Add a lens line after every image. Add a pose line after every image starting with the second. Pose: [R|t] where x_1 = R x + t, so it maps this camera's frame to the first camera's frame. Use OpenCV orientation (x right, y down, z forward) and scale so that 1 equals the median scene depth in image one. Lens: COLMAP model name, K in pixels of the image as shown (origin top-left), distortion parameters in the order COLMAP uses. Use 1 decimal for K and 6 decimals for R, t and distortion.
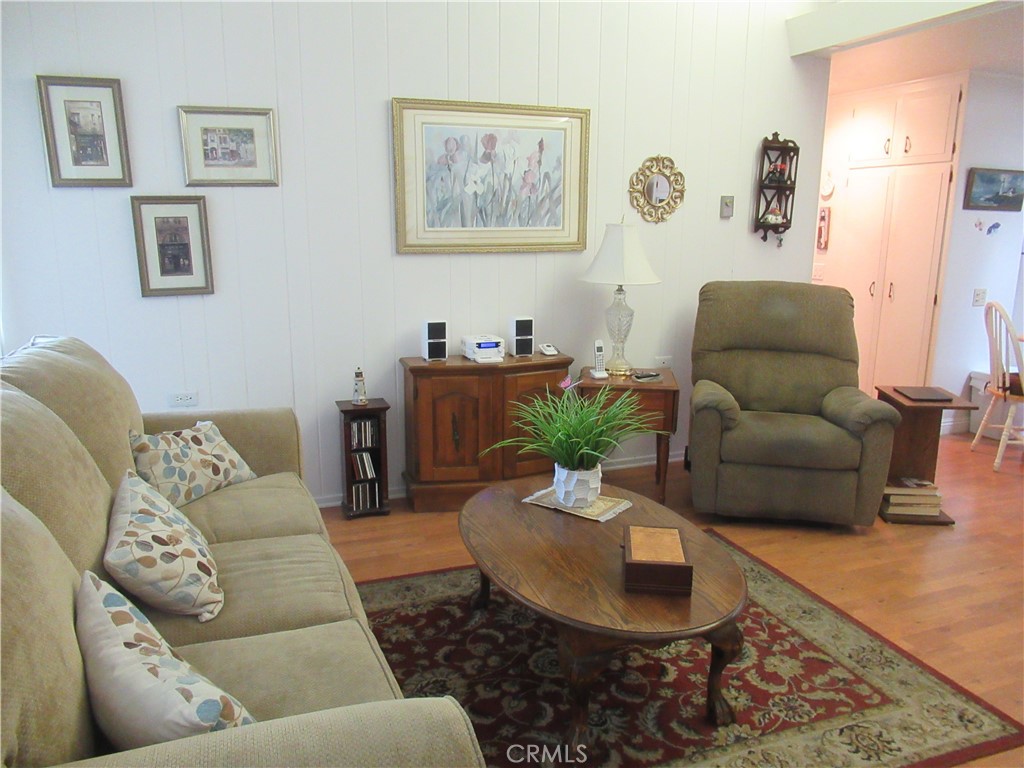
lens RADIAL K [[765.2, 0, 512.0], [0, 765.2, 384.0], [0, 0, 1]] dist [-0.001313, 0.003628]
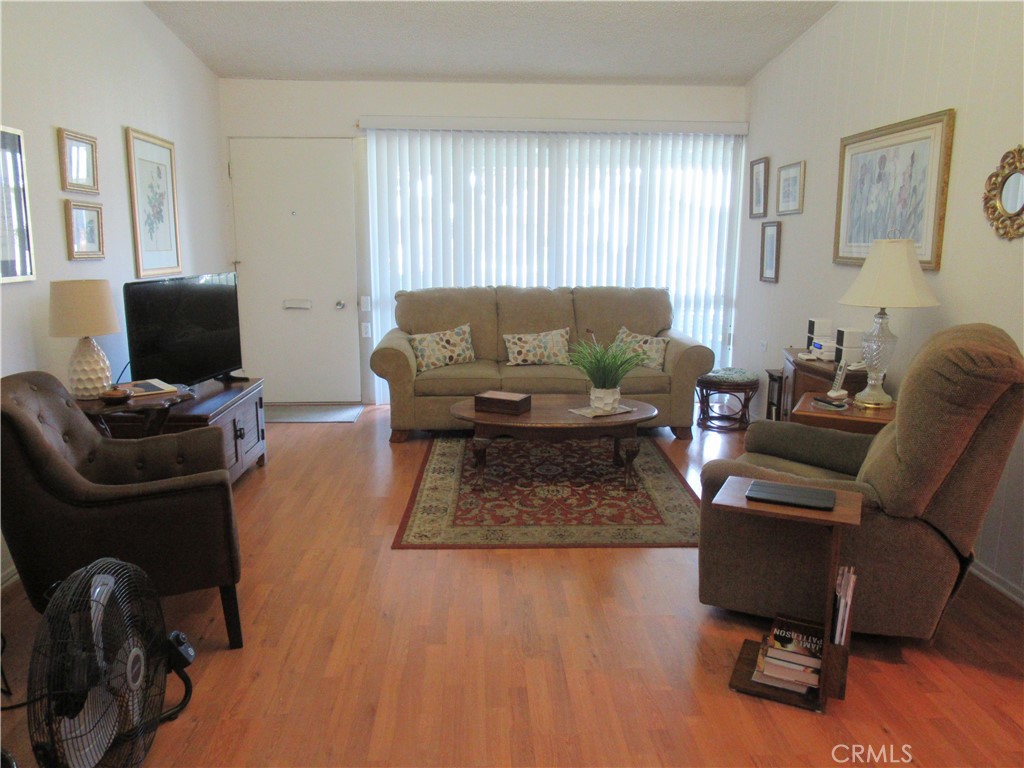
lens RADIAL K [[765.2, 0, 512.0], [0, 765.2, 384.0], [0, 0, 1]] dist [-0.001313, 0.003628]
pose [[-0.331164, 0.175231, -0.927160, 1.208968], [-0.208647, 0.944682, 0.253067, -0.194734], [0.920216, 0.277255, -0.276283, 0.935612]]
